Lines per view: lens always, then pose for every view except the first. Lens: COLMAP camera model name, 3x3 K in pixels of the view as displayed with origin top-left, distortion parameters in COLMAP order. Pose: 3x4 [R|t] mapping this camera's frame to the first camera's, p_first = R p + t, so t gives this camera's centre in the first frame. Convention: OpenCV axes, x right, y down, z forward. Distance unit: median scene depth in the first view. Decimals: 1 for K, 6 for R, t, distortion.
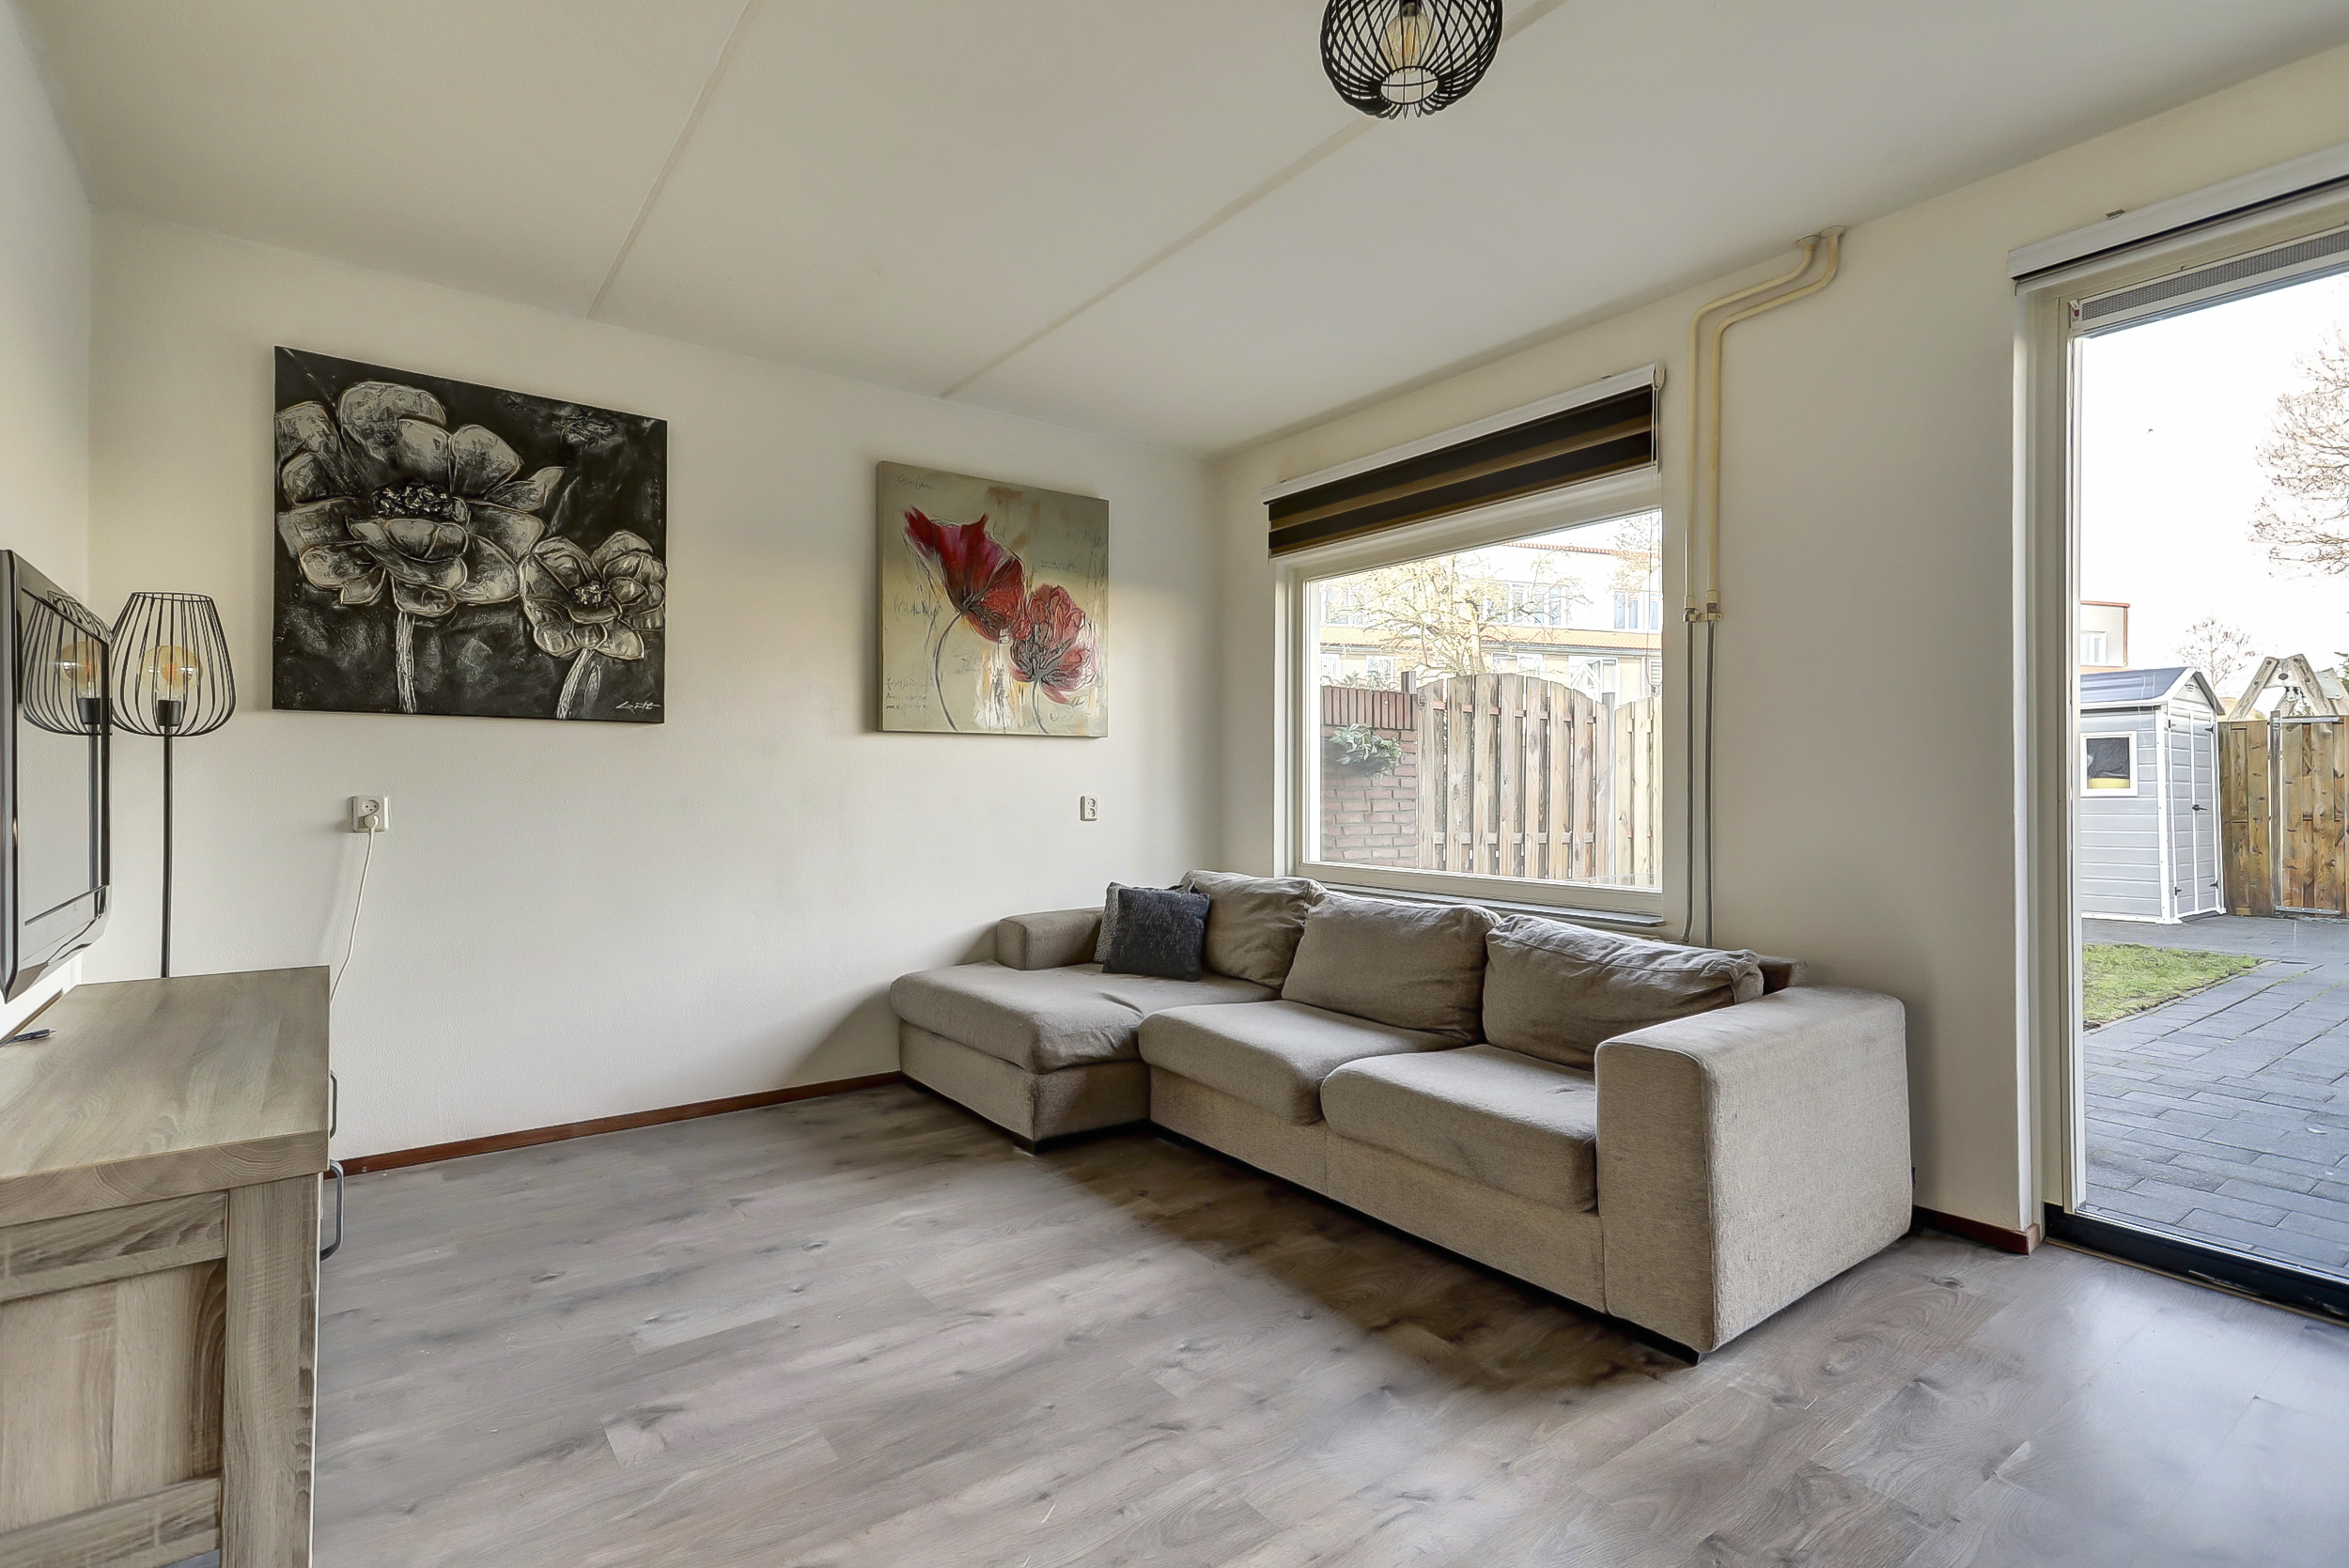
lens RADIAL K [[1120.3, 0, 1149.2], [0, 1120.3, 778.9], [0, 0, 1]] dist [0.013036, 0.002902]
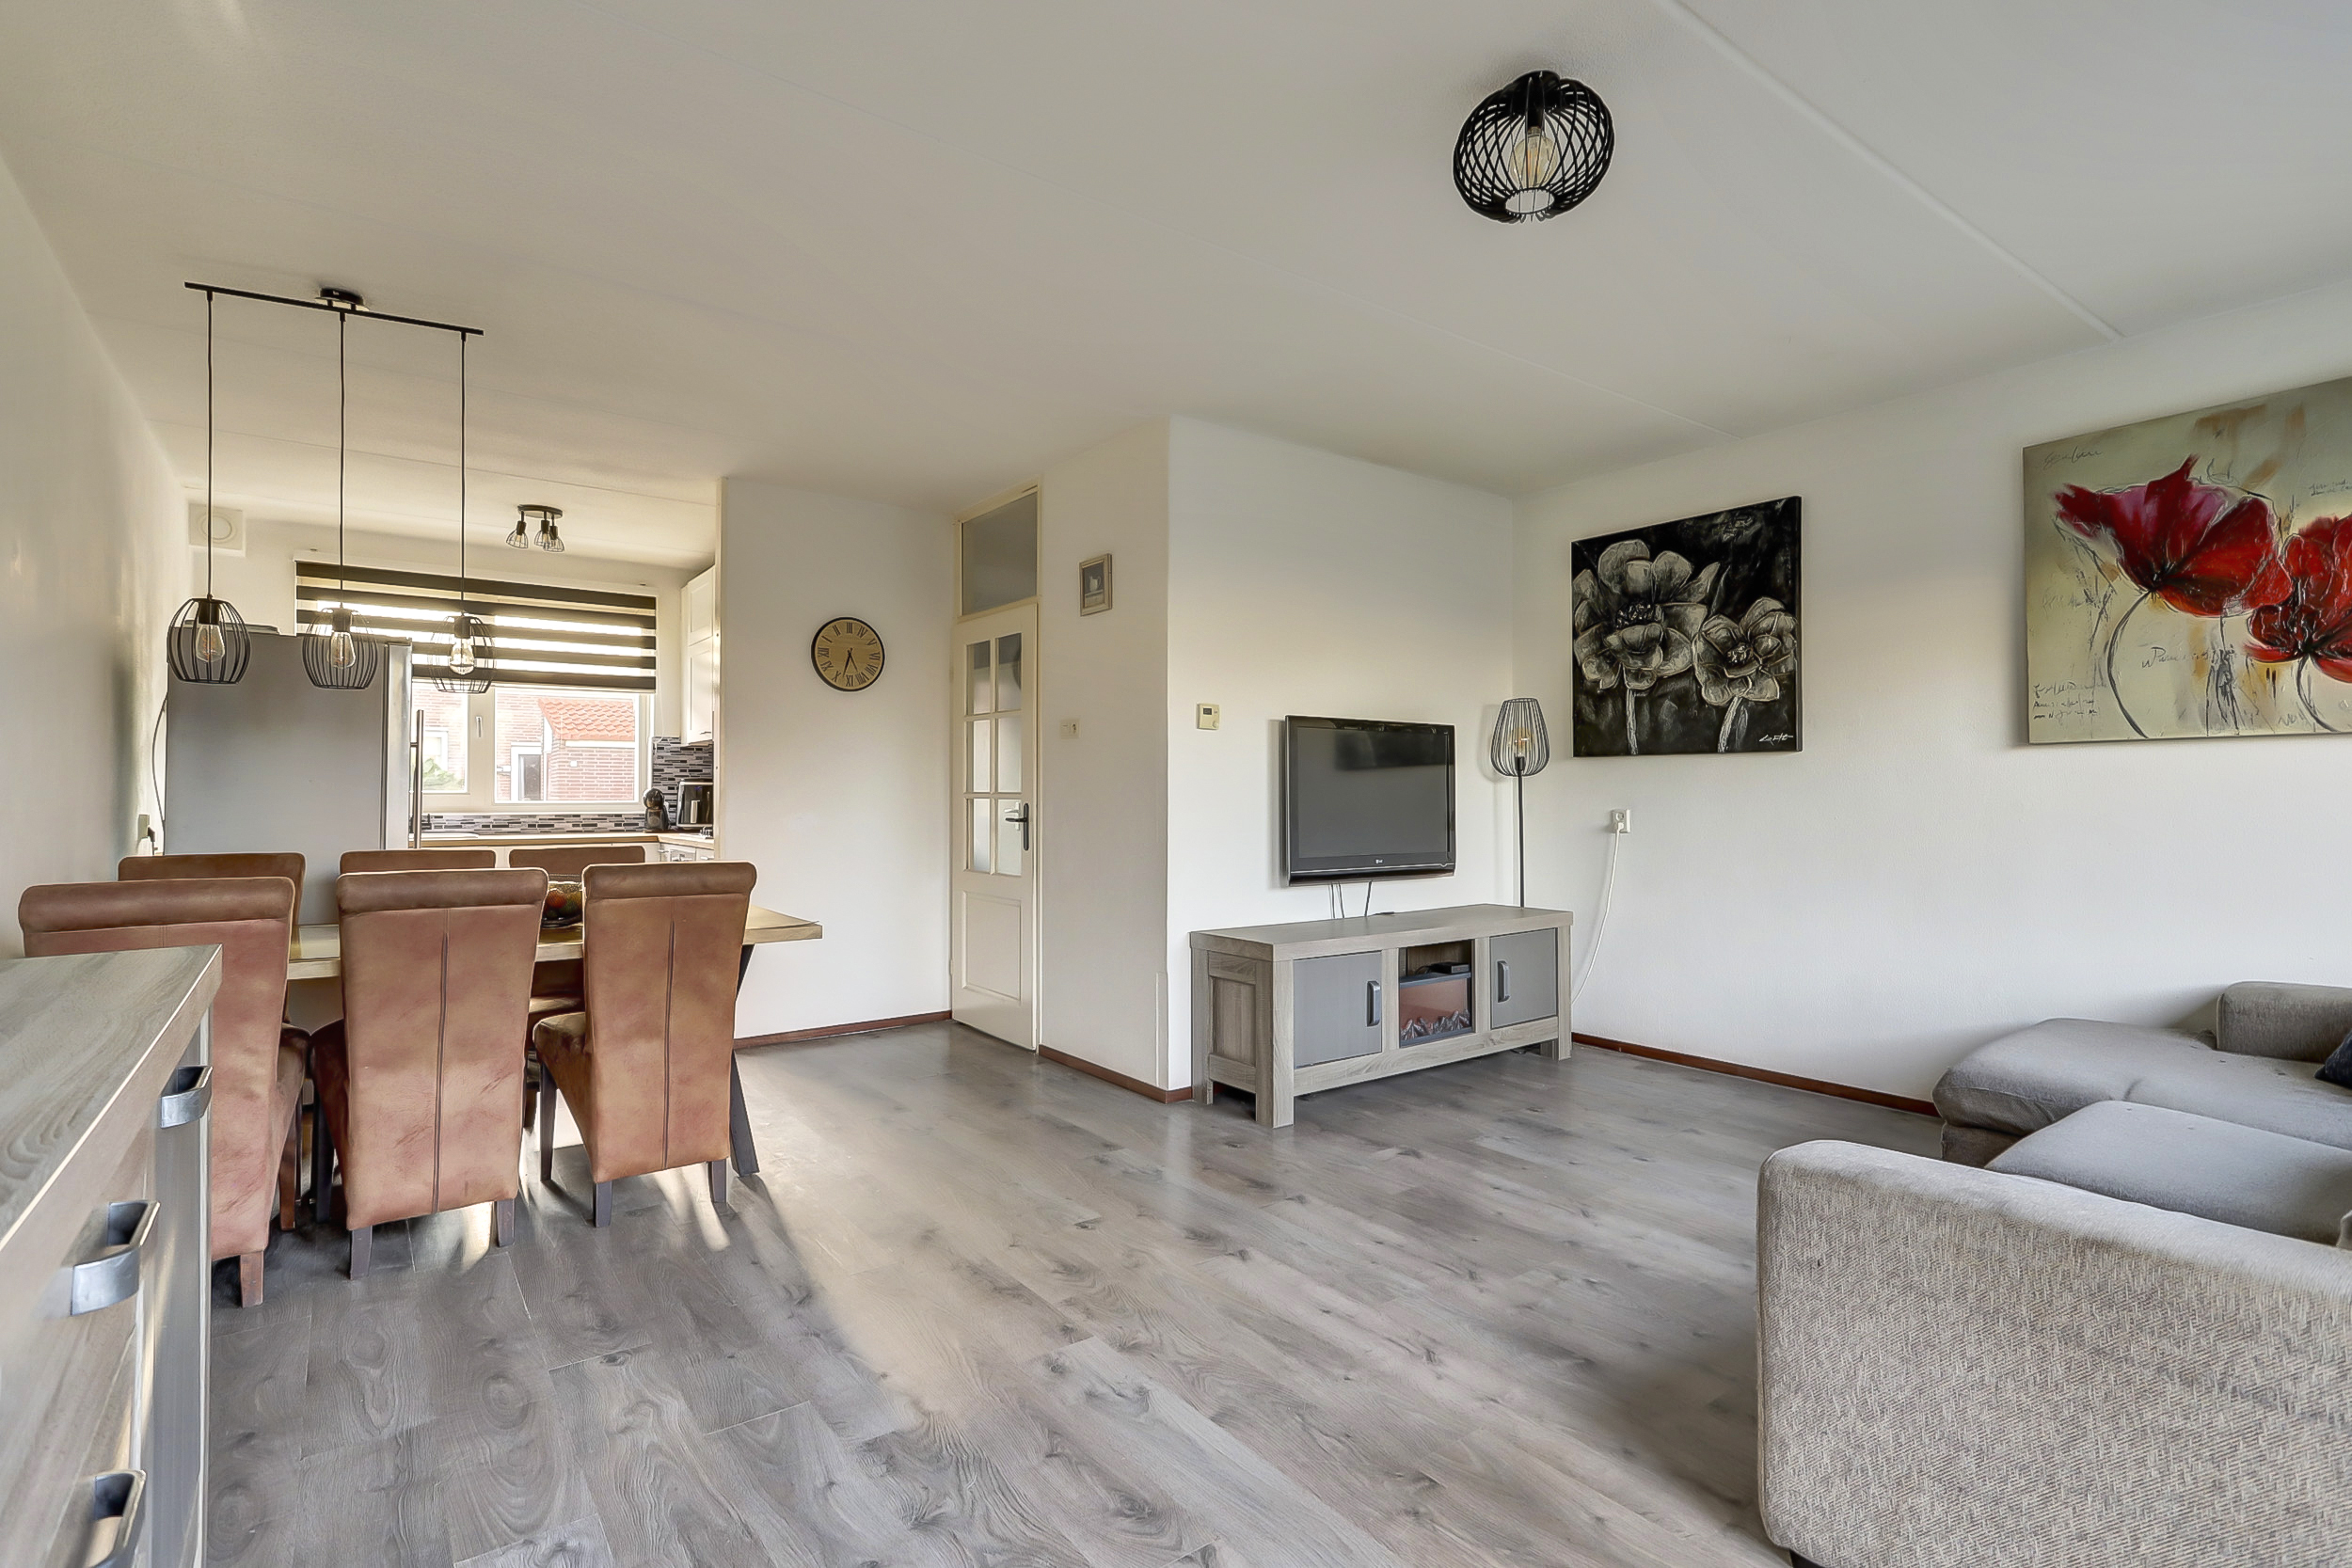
lens RADIAL K [[1121.7, 0, 1187.0], [0, 1121.7, 787.7], [0, 0, 1]] dist [0.013036, 0.002902]
pose [[0.005009, -0.009581, -0.999942, 0.896080], [0.007686, 0.999925, -0.009543, -0.005399], [0.999958, -0.007637, 0.005082, 0.417533]]
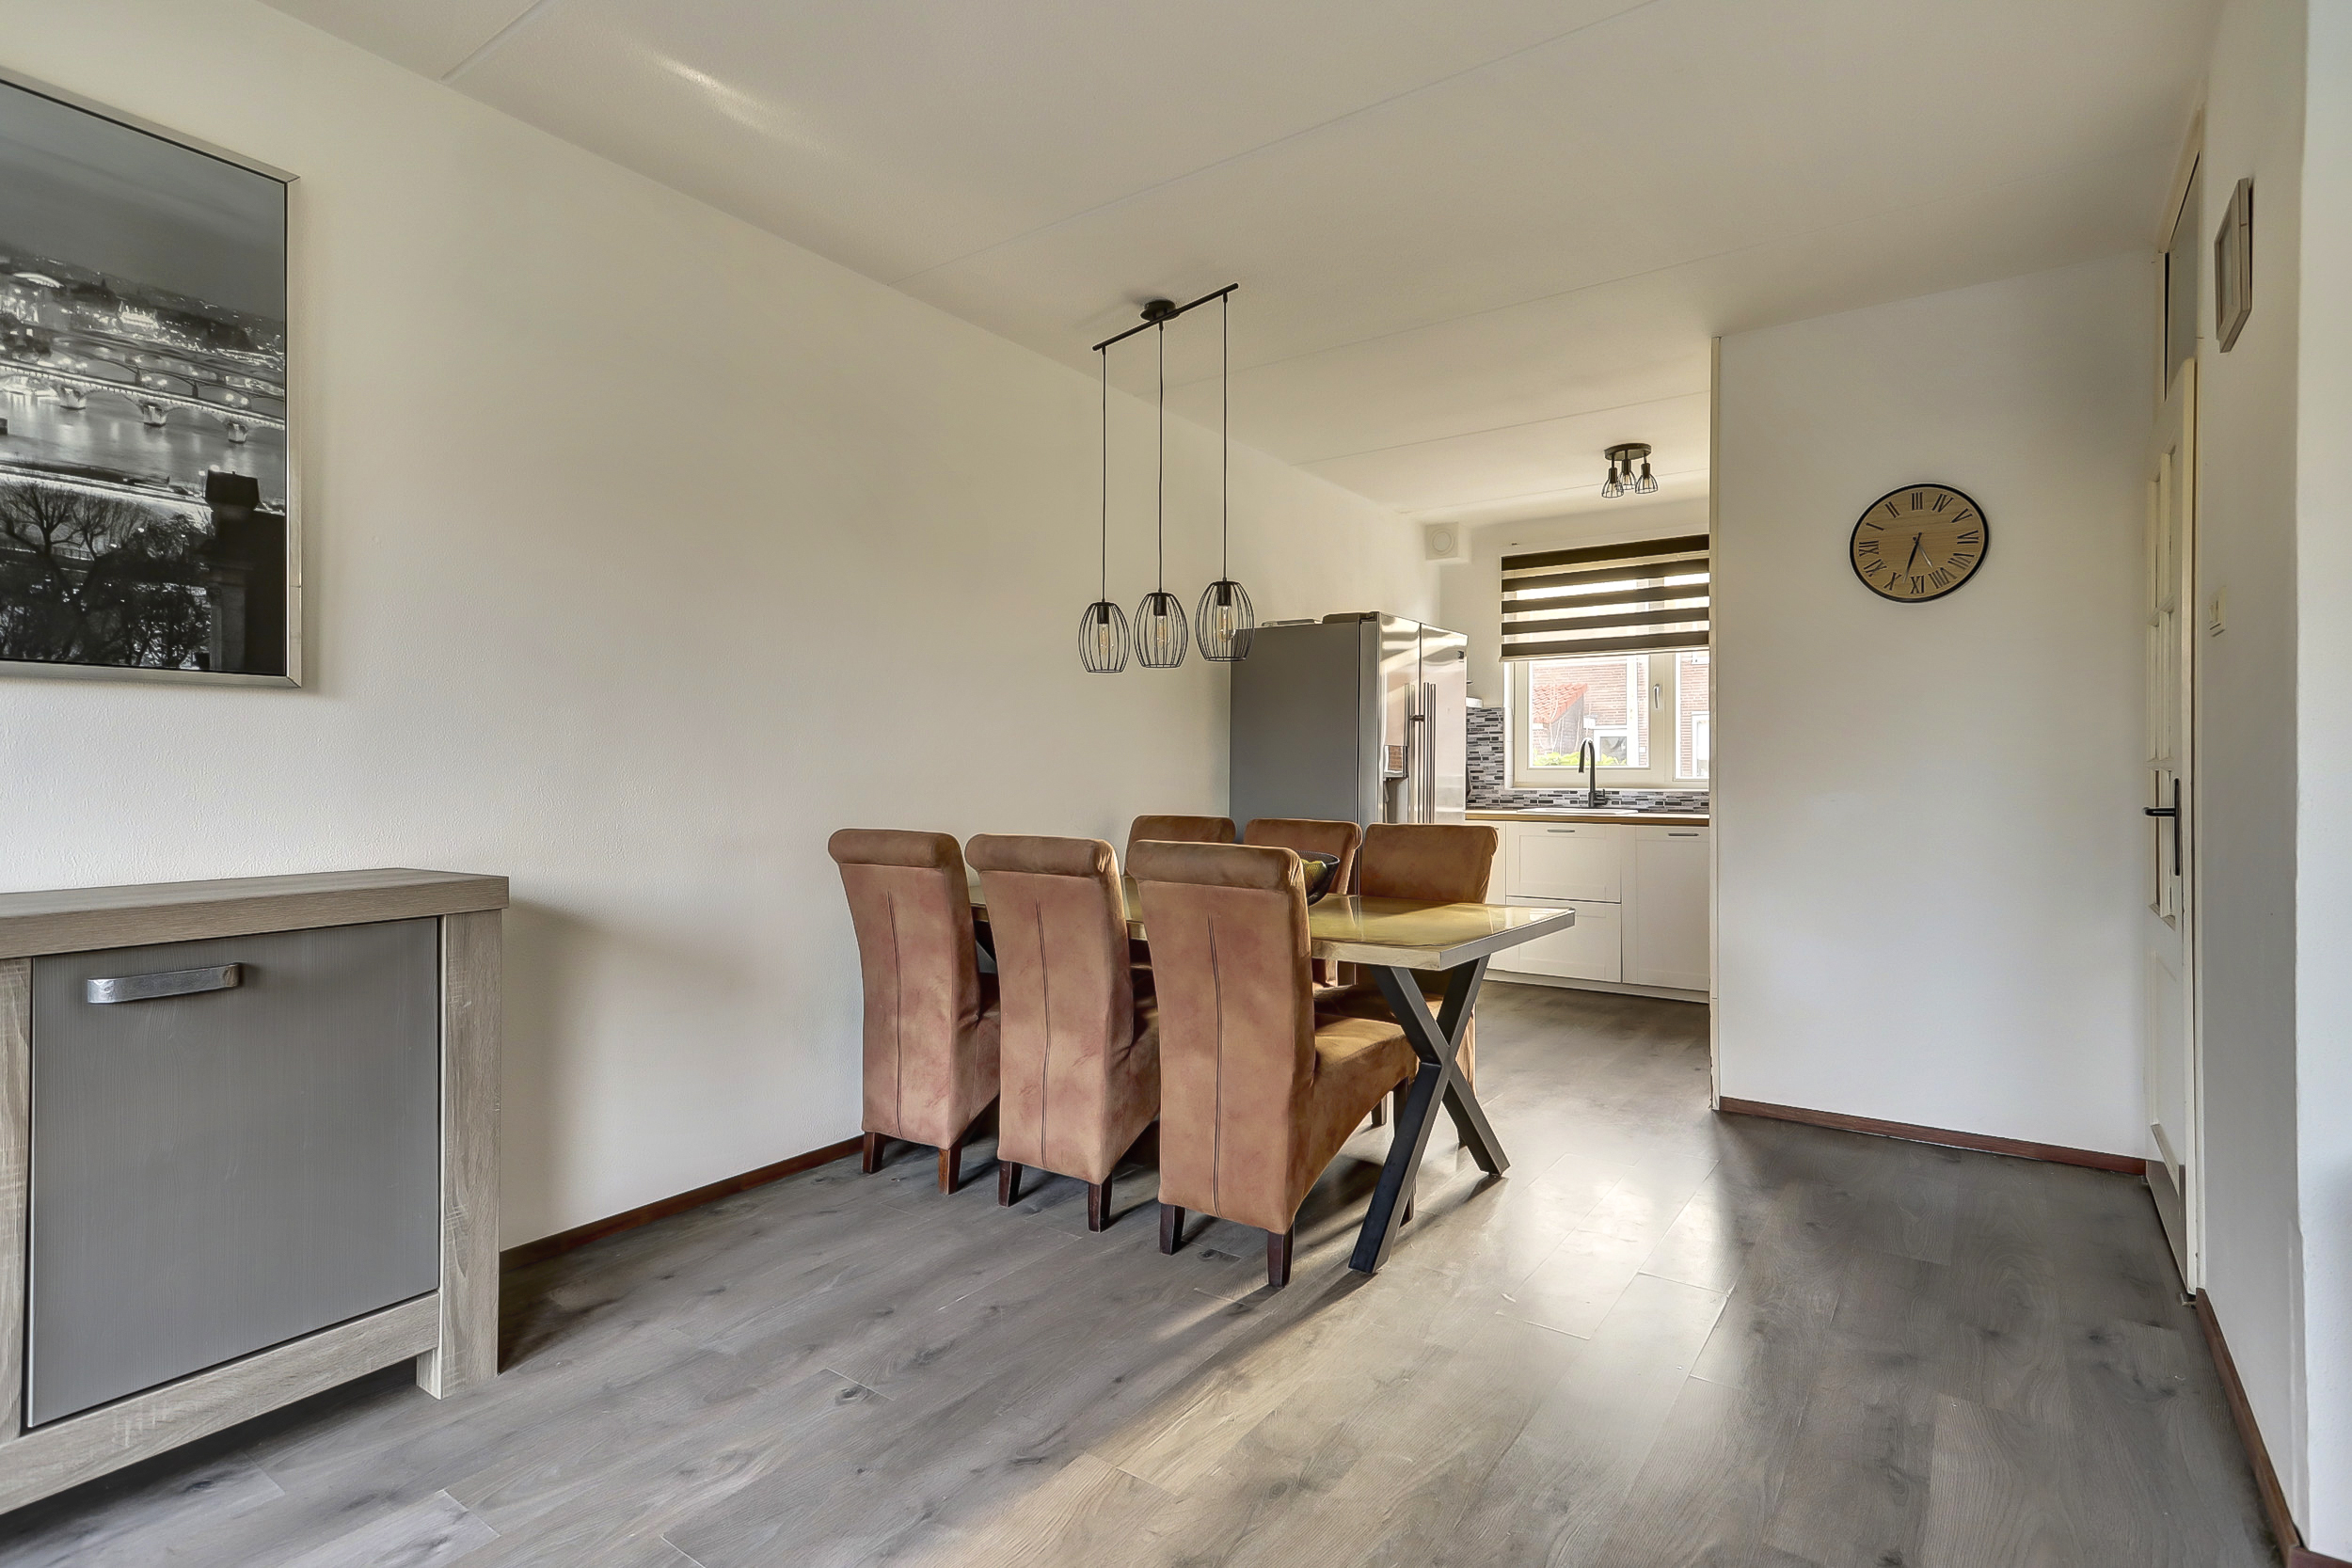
lens RADIAL K [[1121.7, 0, 1188.1], [0, 1121.7, 781.8], [0, 0, 1]] dist [0.013036, 0.002902]
pose [[-0.946358, -0.002474, -0.323111, 0.159052], [-0.001752, 0.999995, -0.002525, 0.005612], [0.323116, -0.001823, -0.946358, 0.733223]]
